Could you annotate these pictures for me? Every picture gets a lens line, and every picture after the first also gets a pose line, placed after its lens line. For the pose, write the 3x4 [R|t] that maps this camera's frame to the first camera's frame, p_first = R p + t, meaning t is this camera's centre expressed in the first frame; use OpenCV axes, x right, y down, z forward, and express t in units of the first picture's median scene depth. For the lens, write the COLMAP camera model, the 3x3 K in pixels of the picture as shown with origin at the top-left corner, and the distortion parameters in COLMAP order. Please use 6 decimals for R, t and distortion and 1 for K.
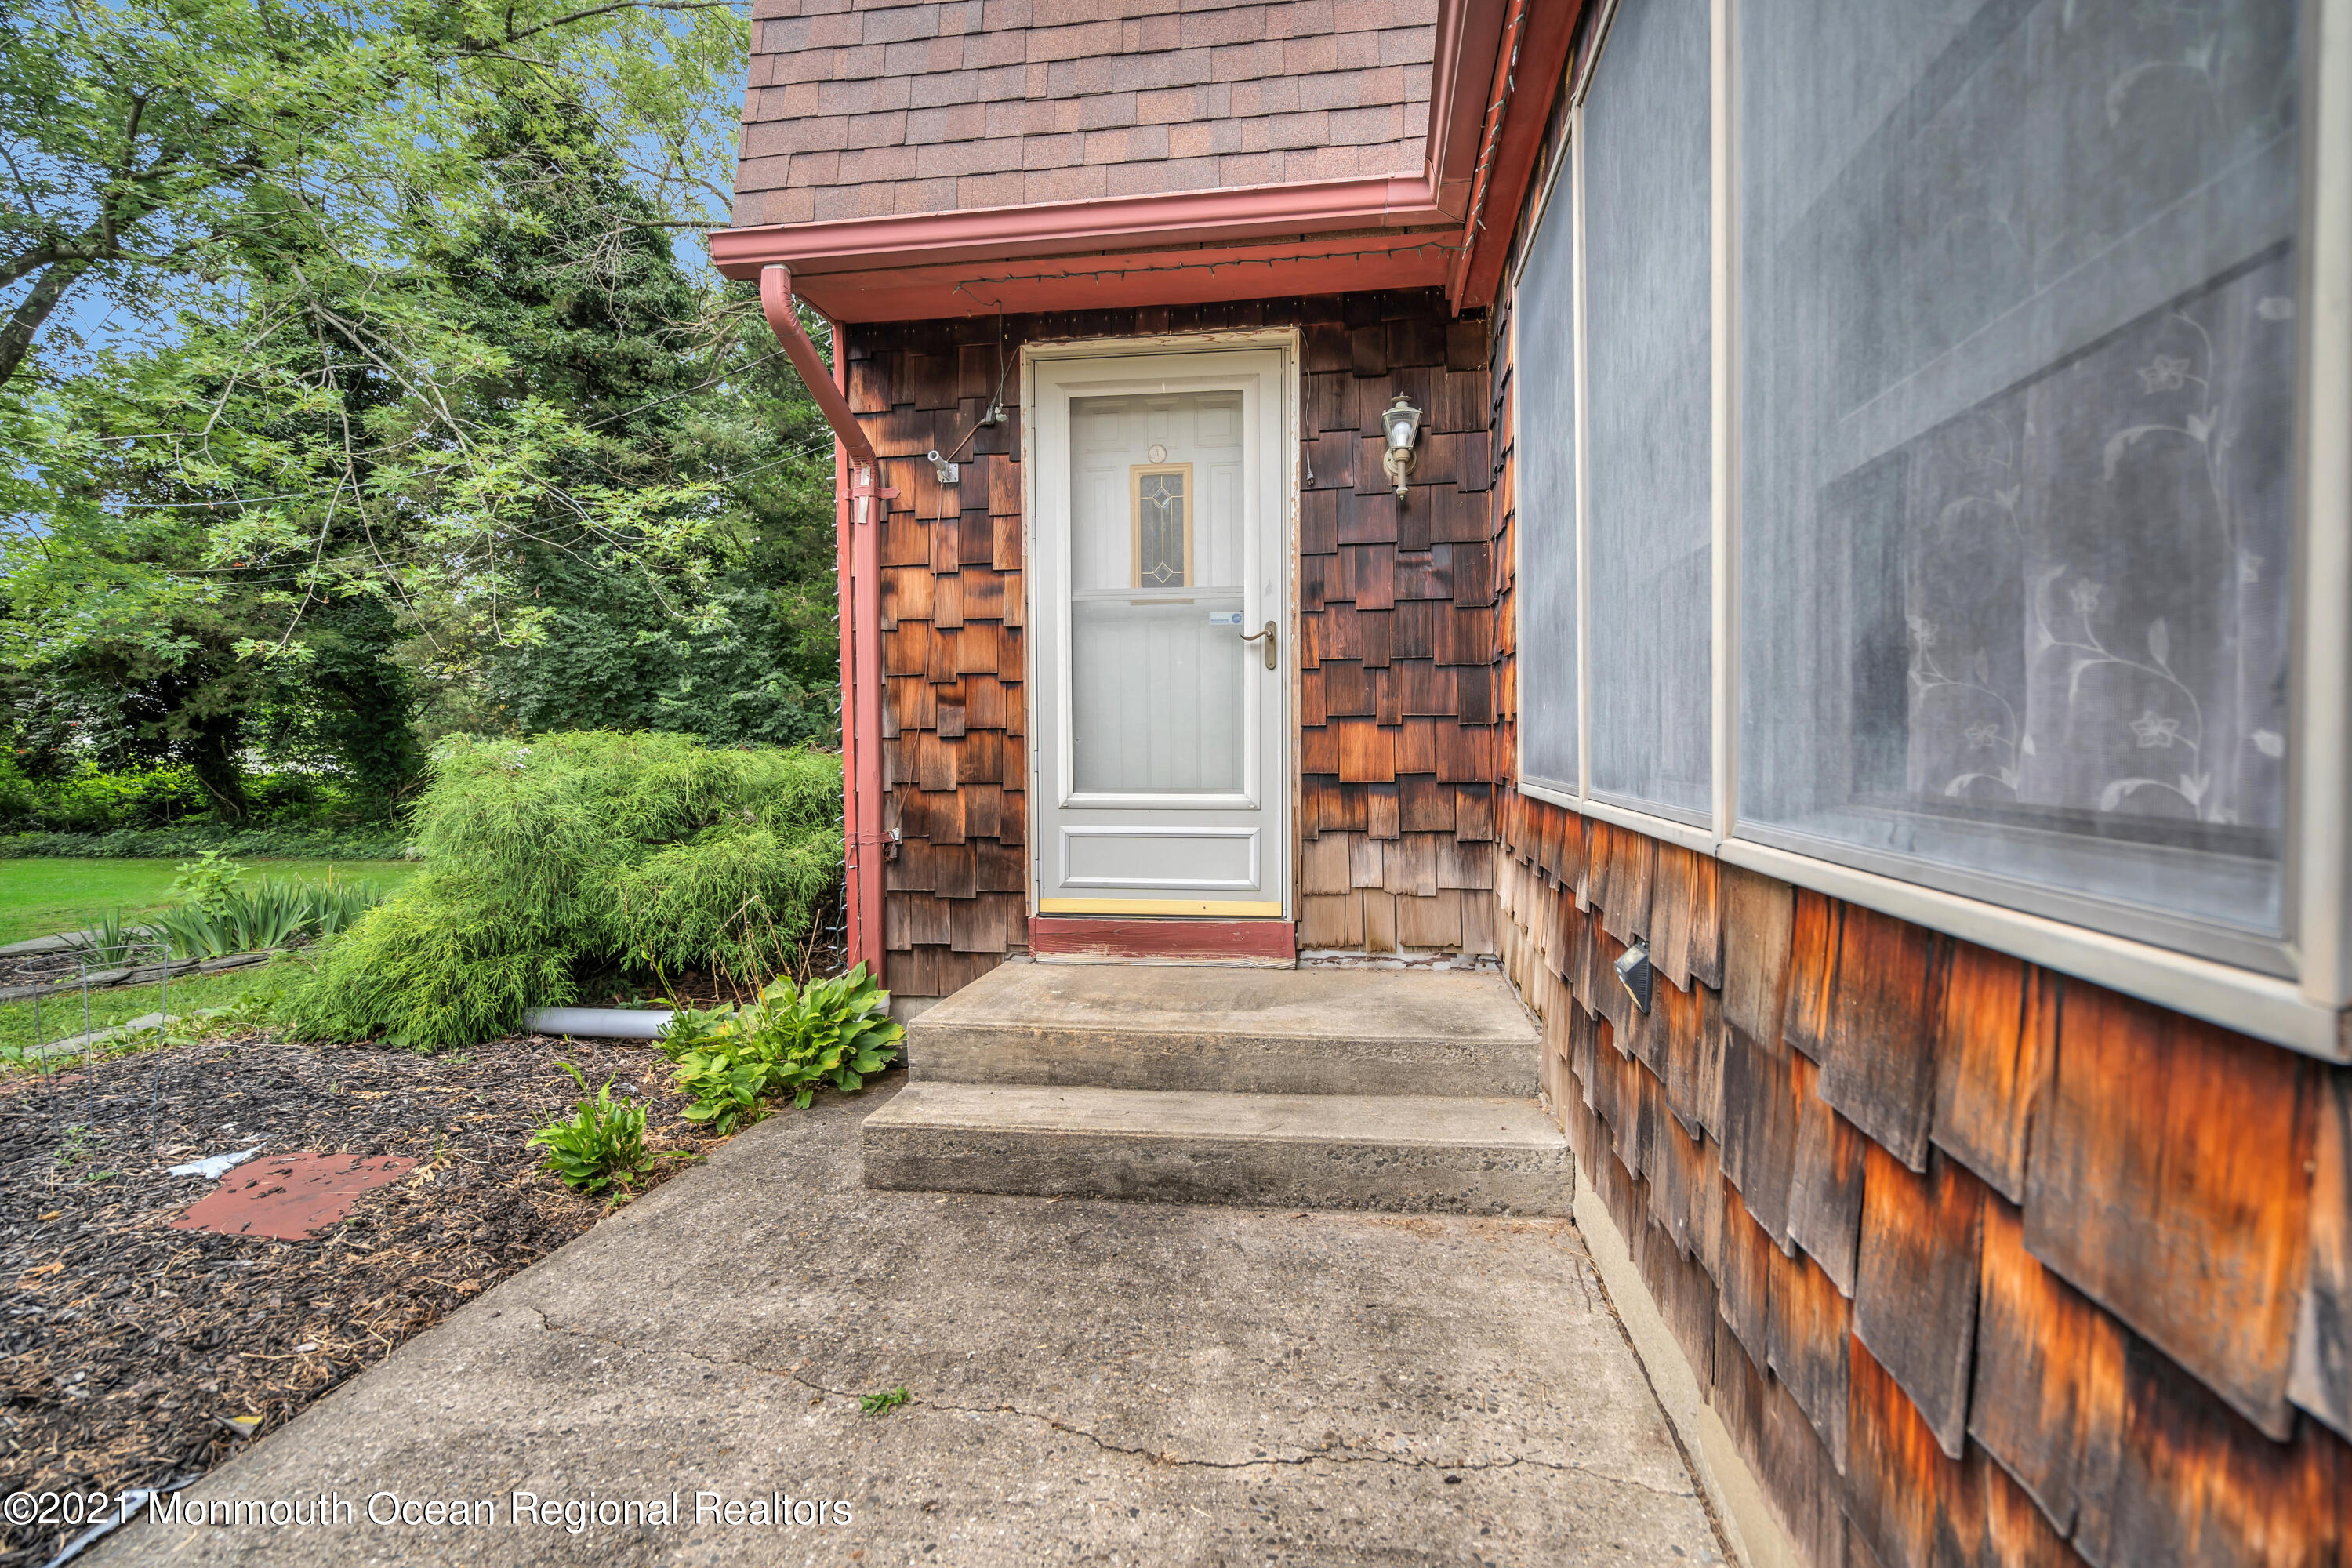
lens RADIAL K [[1064.0, 0, 1195.8], [0, 1064.0, 781.3], [0, 0, 1]] dist [-0.000068, 0.000732]
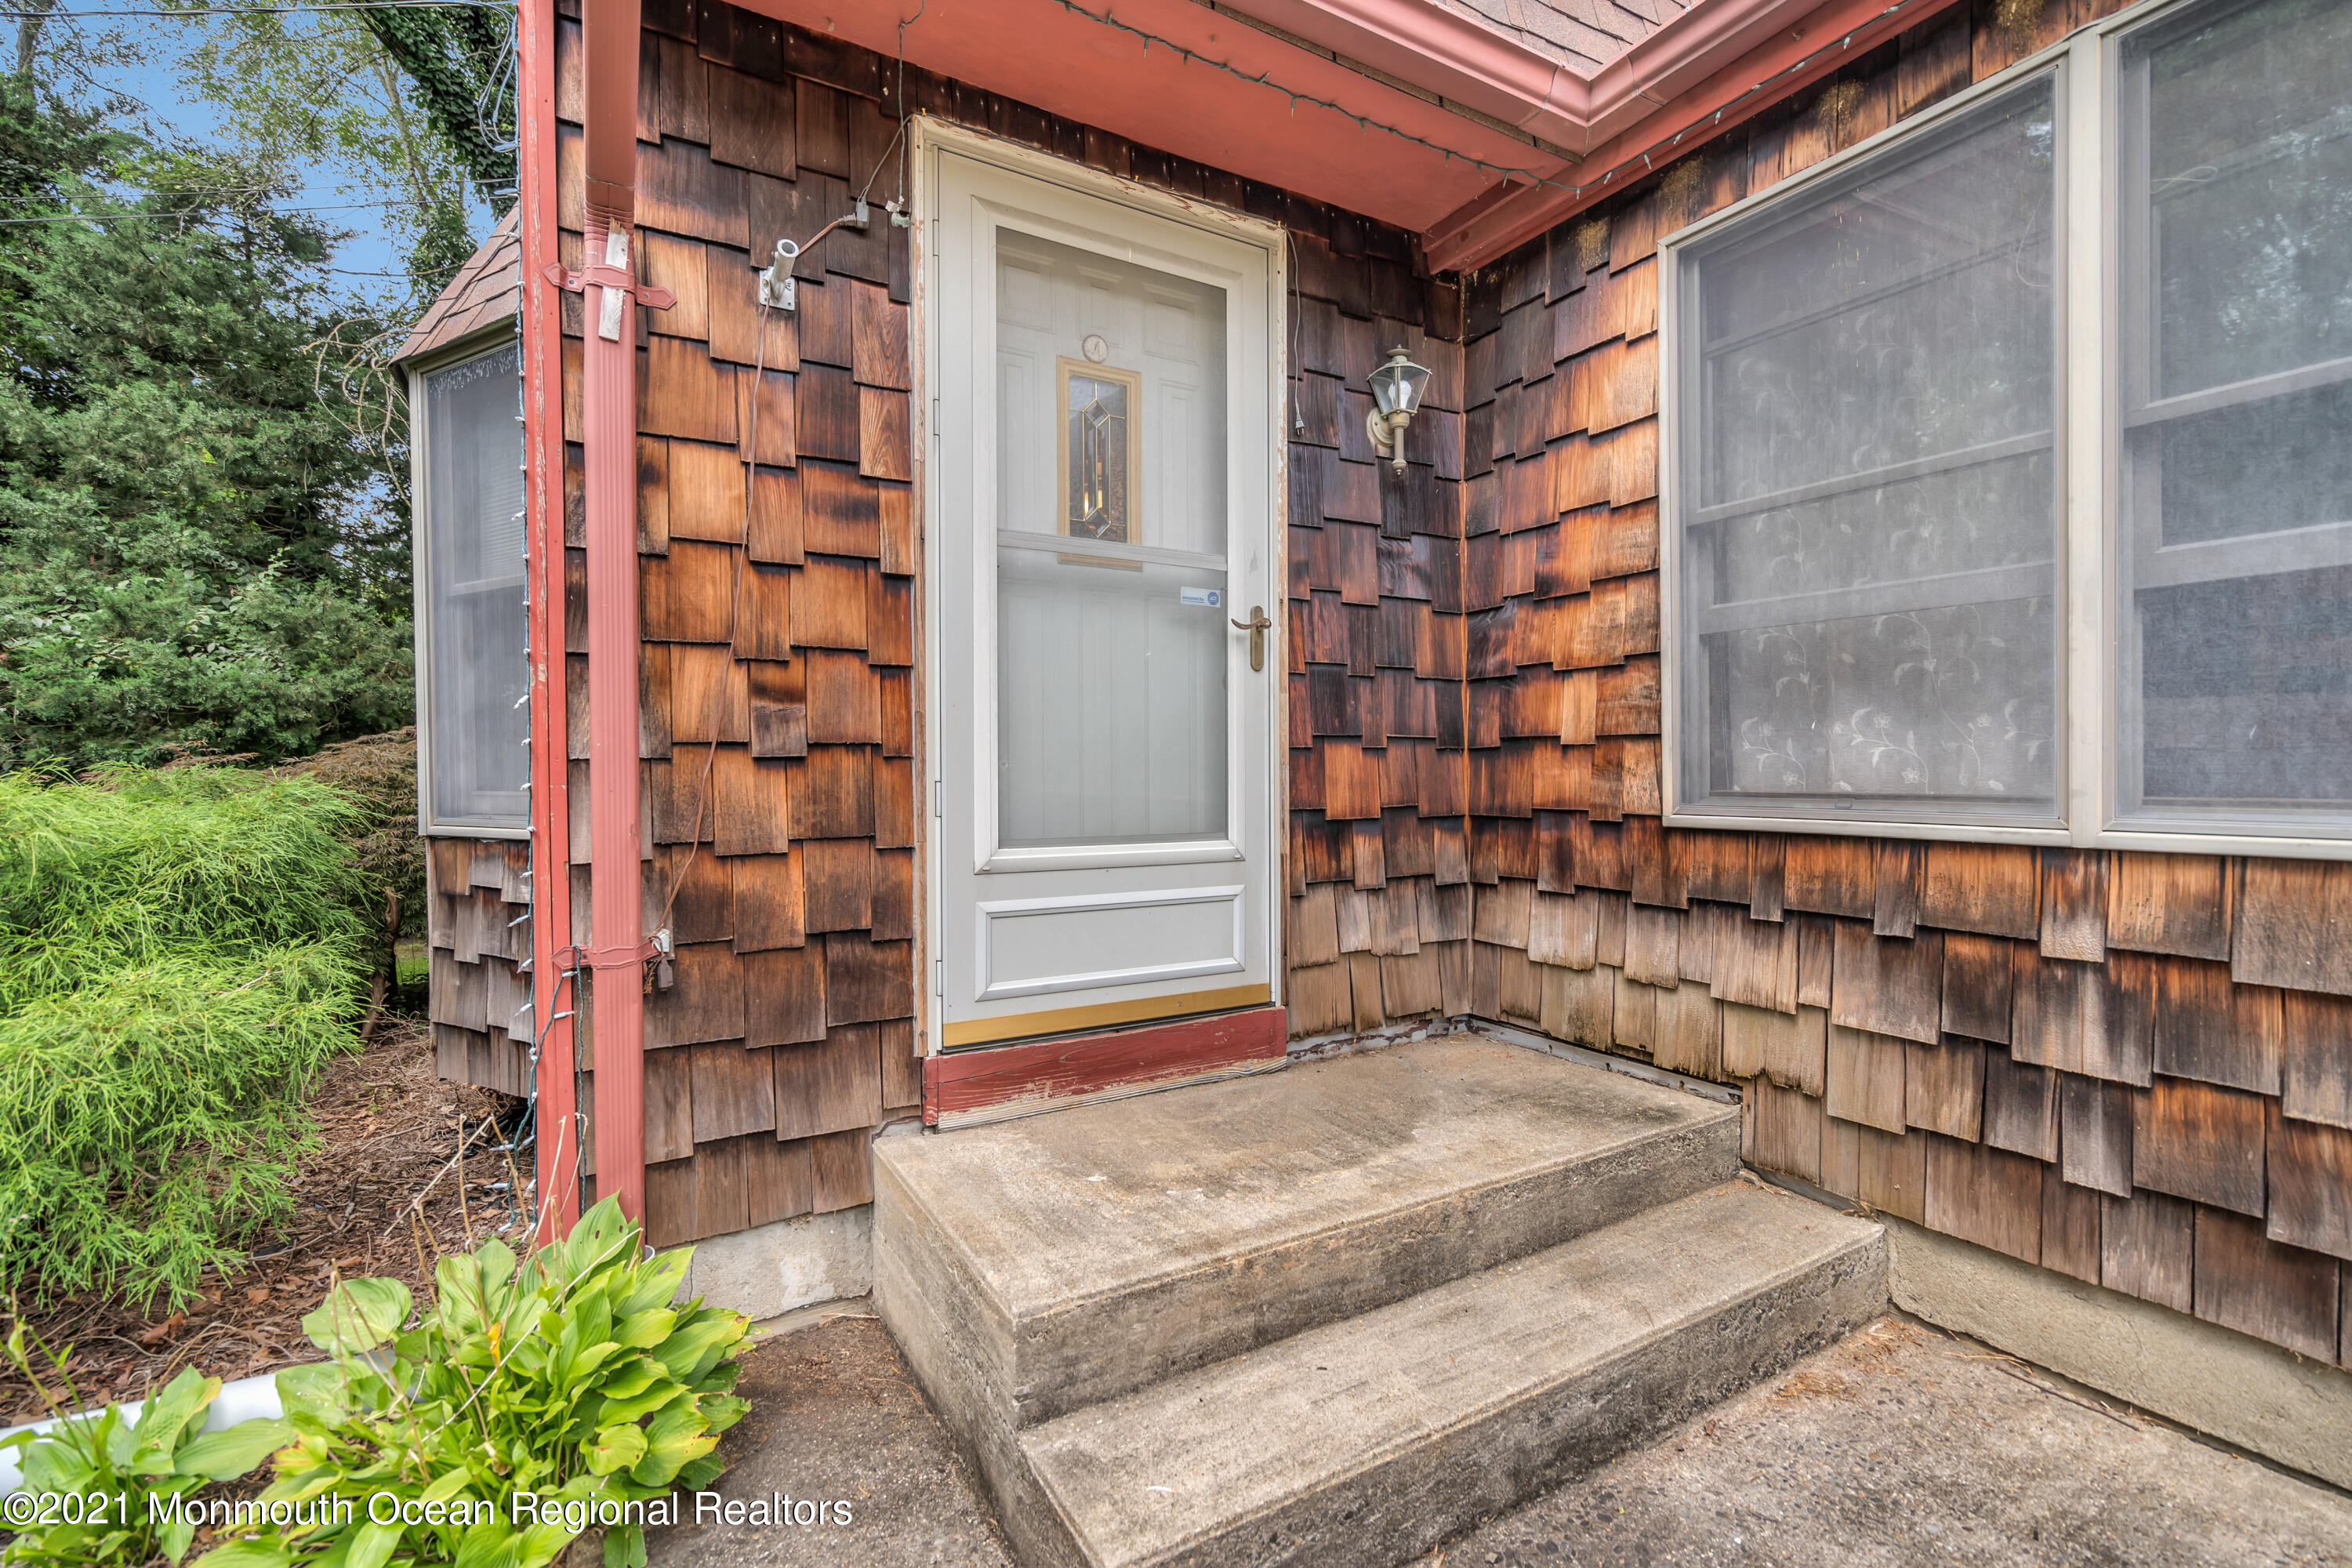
lens RADIAL K [[1064.0, 0, 1195.8], [0, 1064.0, 781.3], [0, 0, 1]] dist [-0.000068, 0.000732]
pose [[0.782742, -0.003846, 0.622334, -0.424416], [0.023337, 0.999459, -0.023175, -0.011630], [-0.621909, 0.032664, 0.782408, 0.442886]]
